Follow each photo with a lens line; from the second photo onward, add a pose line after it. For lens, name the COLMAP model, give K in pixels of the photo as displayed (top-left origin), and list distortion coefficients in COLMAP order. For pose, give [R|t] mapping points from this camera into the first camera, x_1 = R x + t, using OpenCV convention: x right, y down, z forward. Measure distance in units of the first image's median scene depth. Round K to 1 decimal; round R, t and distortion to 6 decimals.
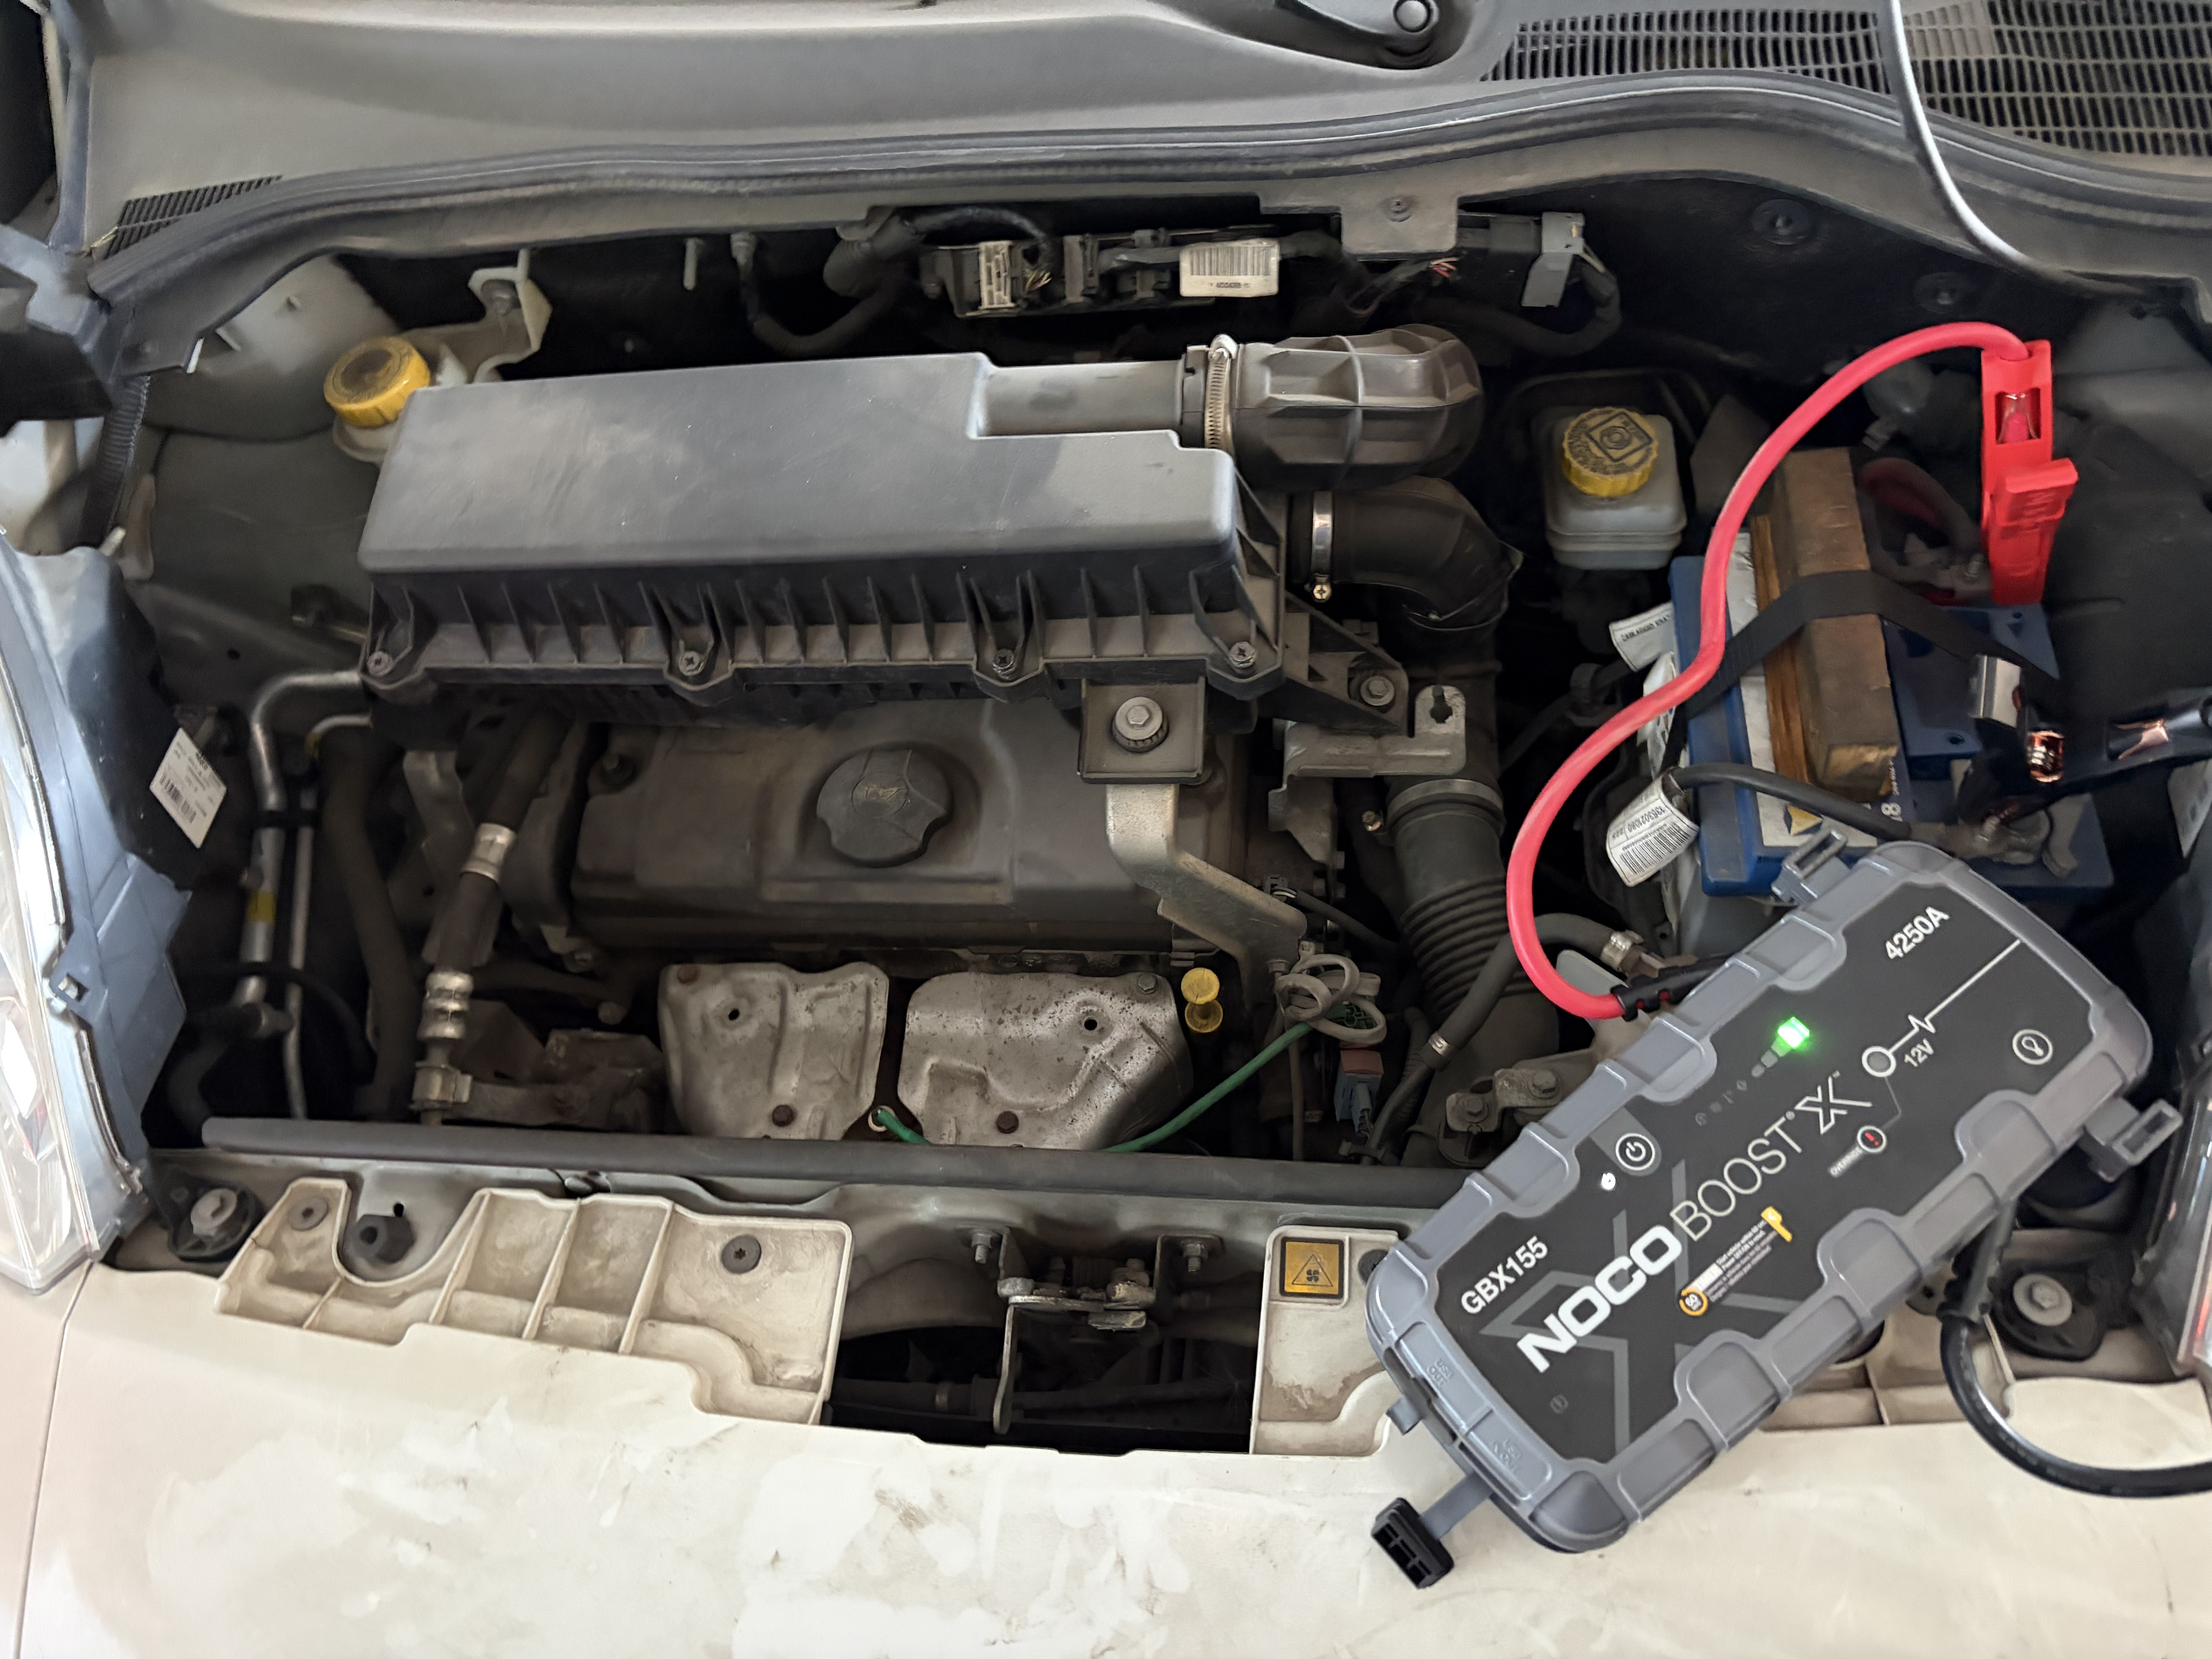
lens RADIAL K [[1711.9, 0, 1106.0], [0, 1711.9, 829.5], [0, 0, 1]] dist [0.050276, -0.050837]
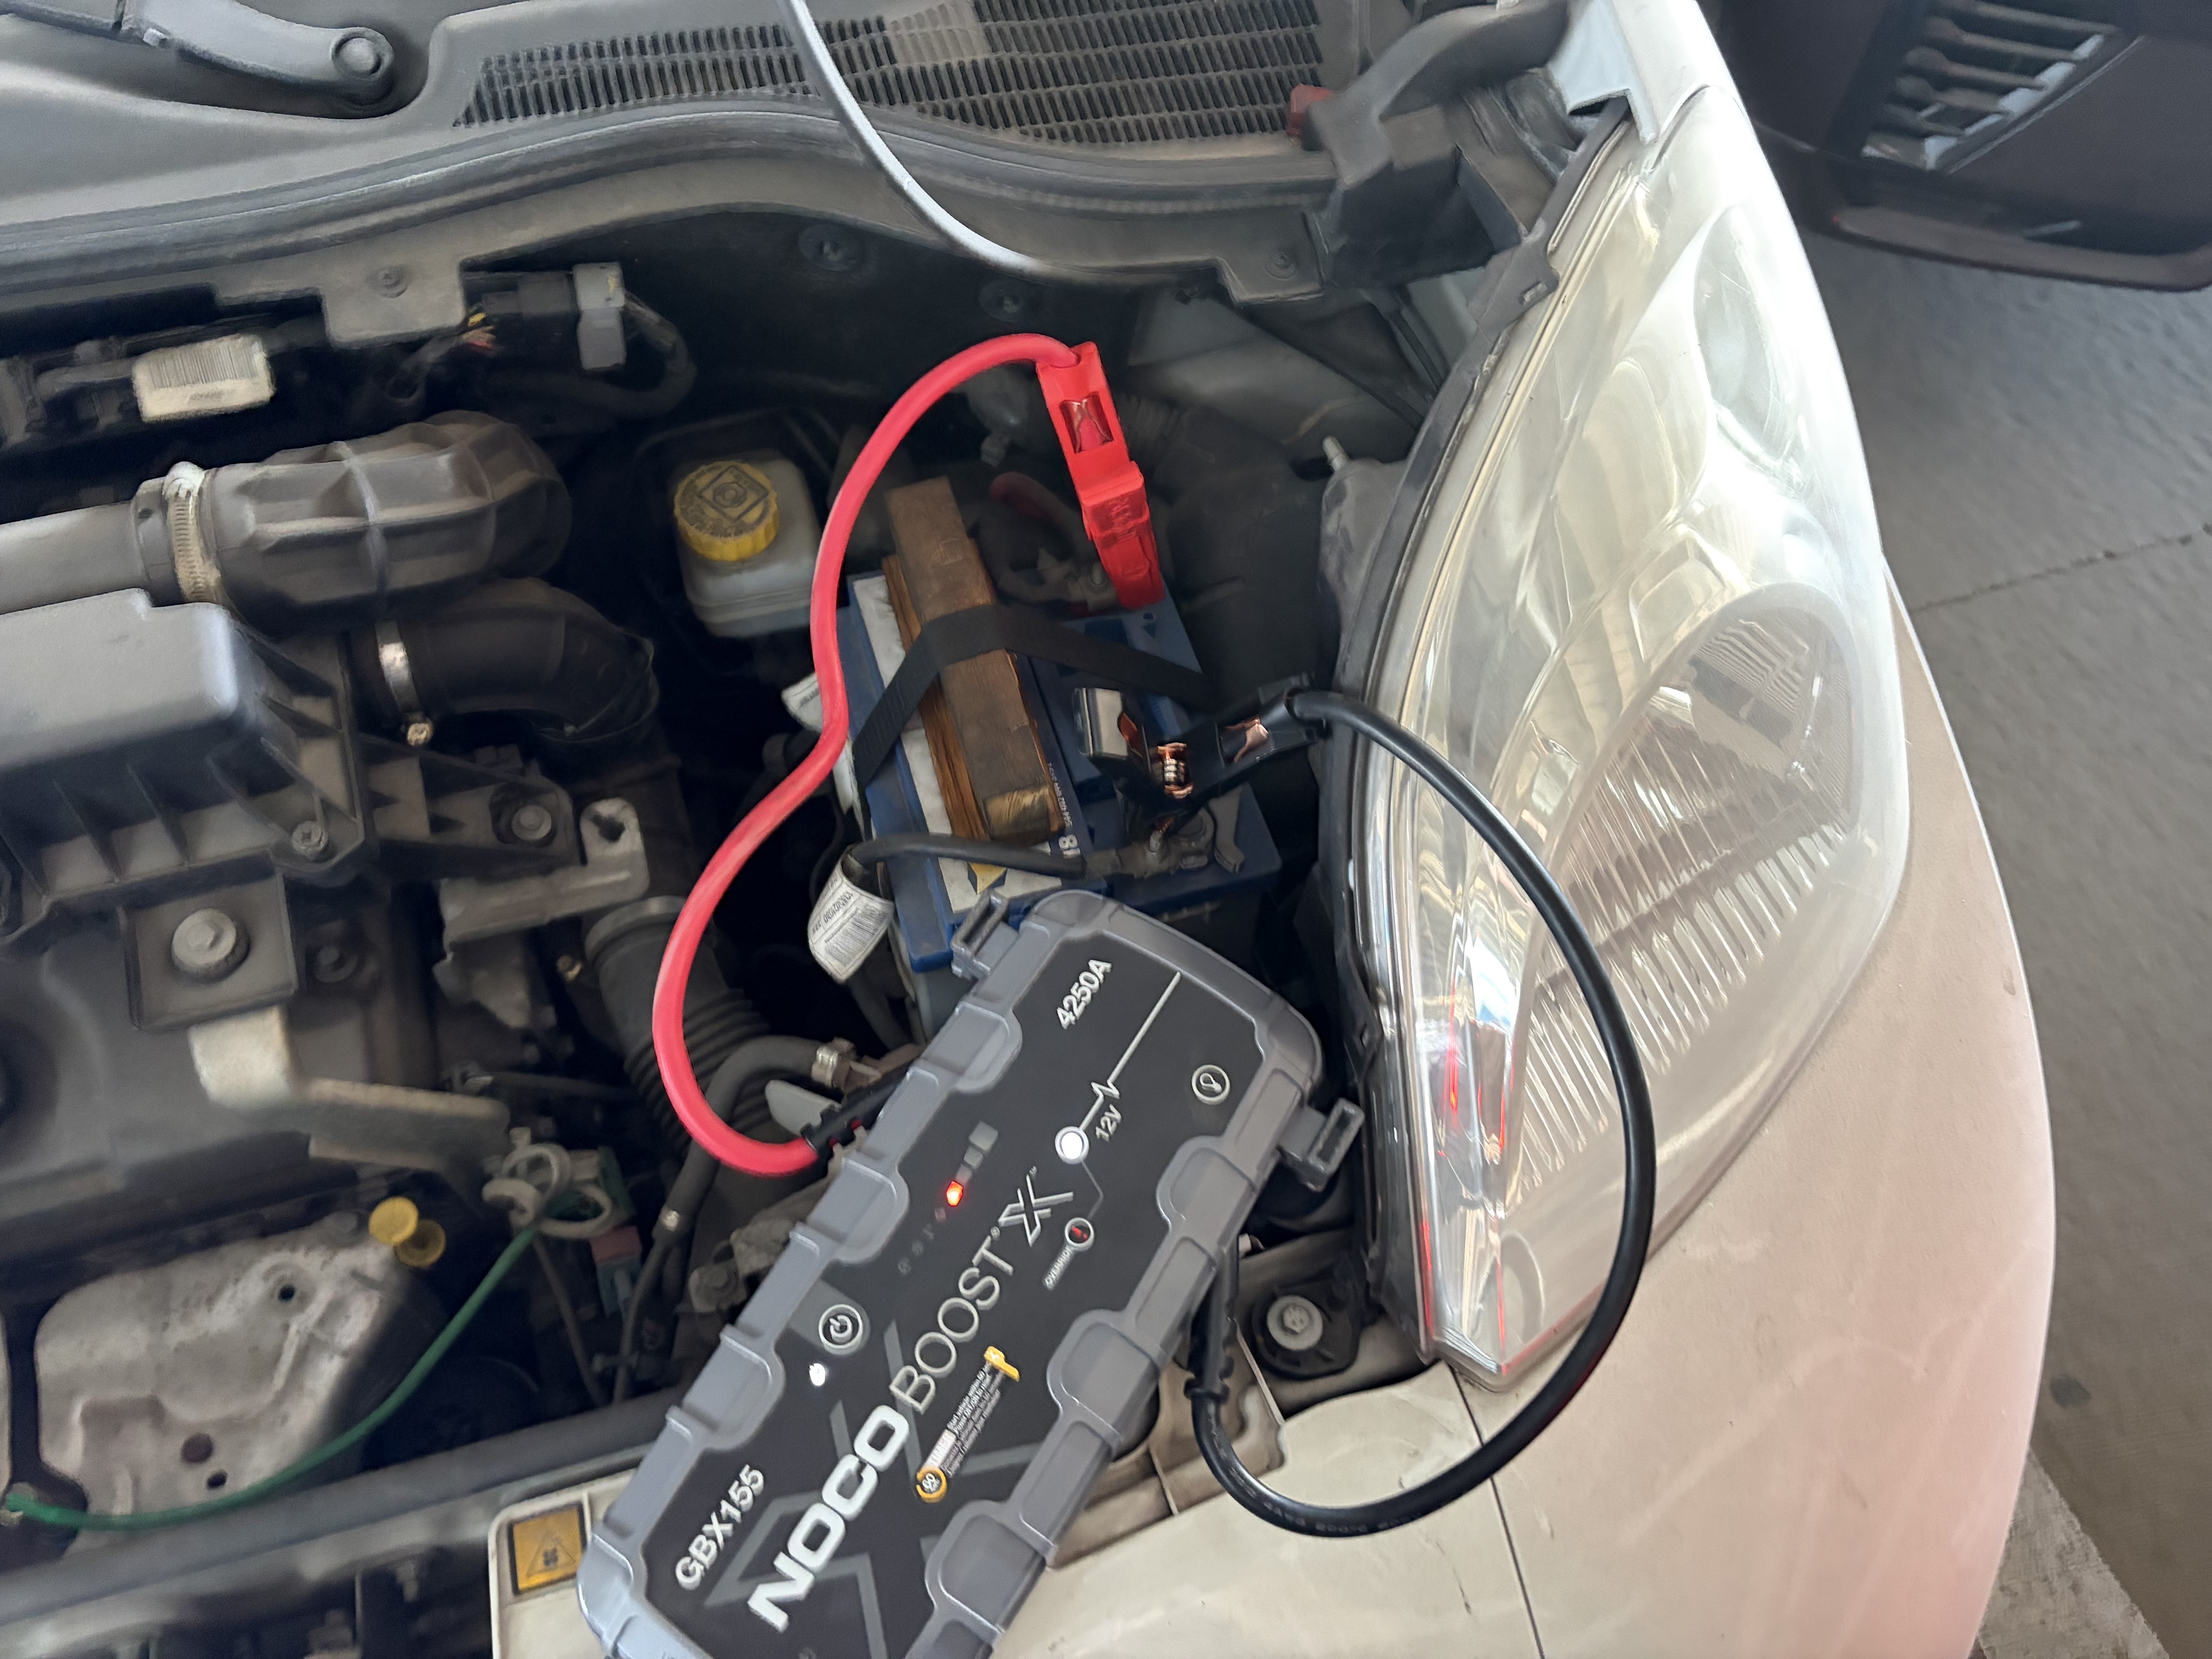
lens RADIAL K [[1755.1, 0, 1106.0], [0, 1755.1, 829.5], [0, 0, 1]] dist [0.049516, -0.051085]
pose [[0.911319, -0.232462, 0.339793, 0.133590], [0.238029, 0.970914, 0.025841, -0.035751], [-0.335917, 0.057331, 0.940145, 0.072031]]
